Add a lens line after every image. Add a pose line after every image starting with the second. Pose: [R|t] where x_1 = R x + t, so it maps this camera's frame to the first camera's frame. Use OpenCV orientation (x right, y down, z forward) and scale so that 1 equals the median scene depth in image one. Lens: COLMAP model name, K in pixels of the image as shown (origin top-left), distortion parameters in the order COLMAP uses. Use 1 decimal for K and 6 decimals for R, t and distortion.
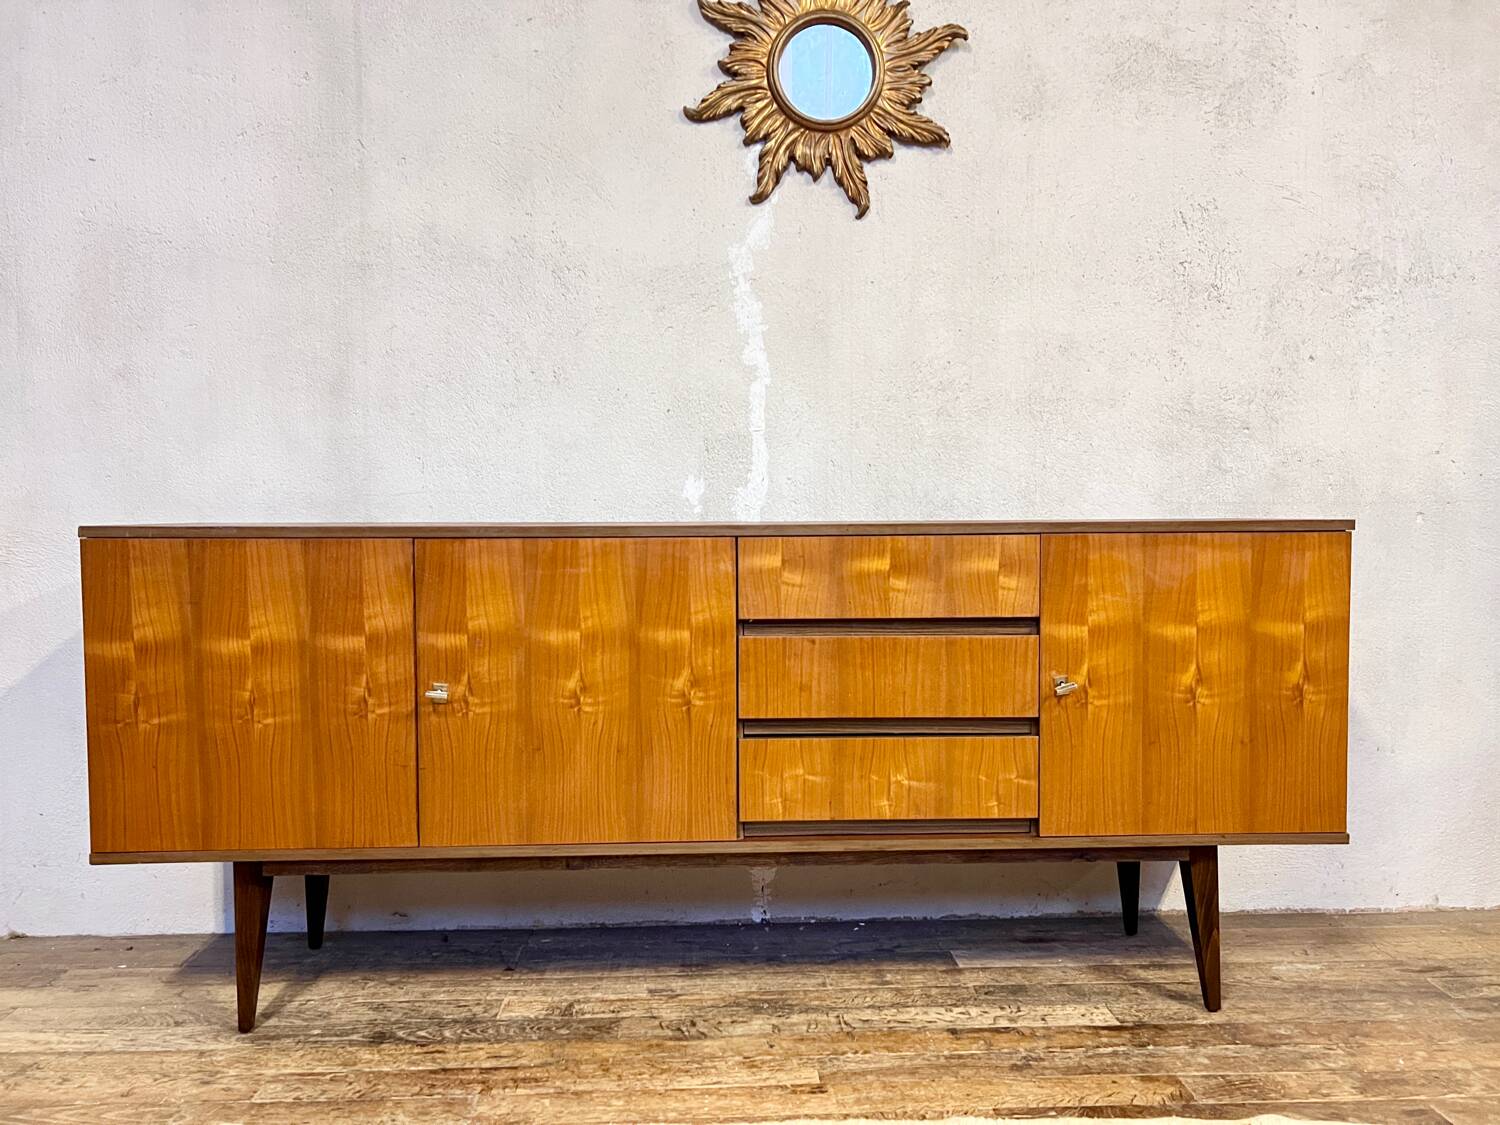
lens RADIAL K [[1146.3, 0, 758.3], [0, 1146.3, 559.1], [0, 0, 1]] dist [0.018171, -0.005818]
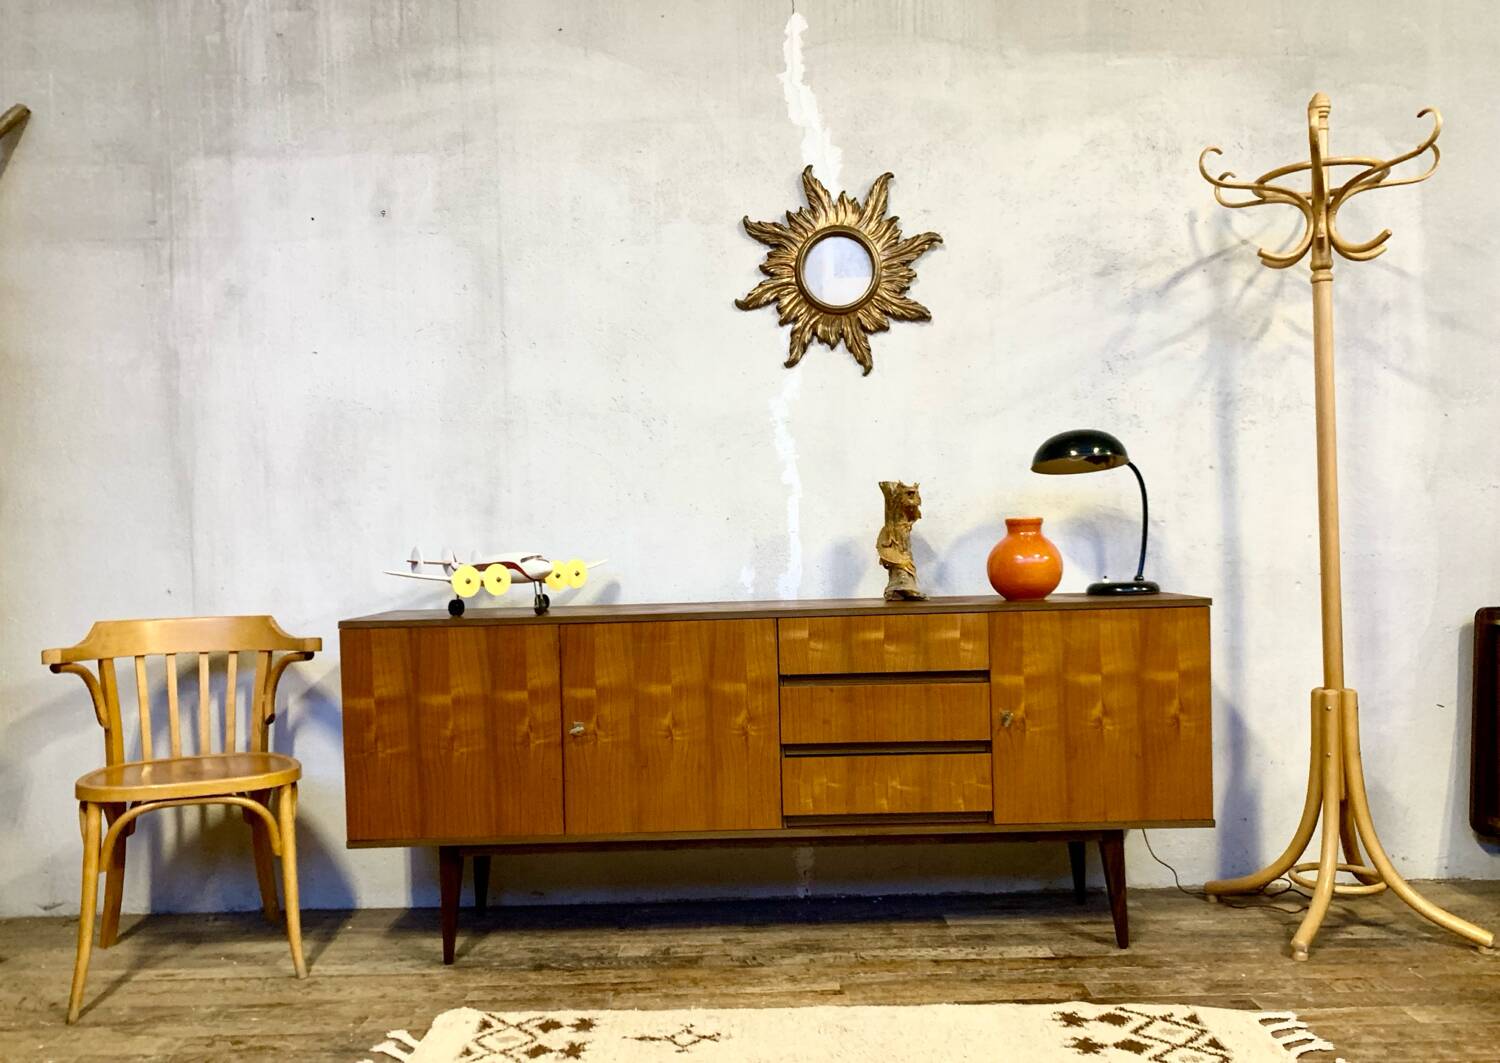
lens RADIAL K [[1158.8, 0, 763.1], [0, 1158.8, 576.3], [0, 0, 1]] dist [0.048285, -0.062813]
pose [[0.998684, -0.020827, -0.046857, 0.032270], [0.020193, 0.999698, -0.013974, -0.051463], [0.047134, 0.013009, 0.998804, -0.457679]]
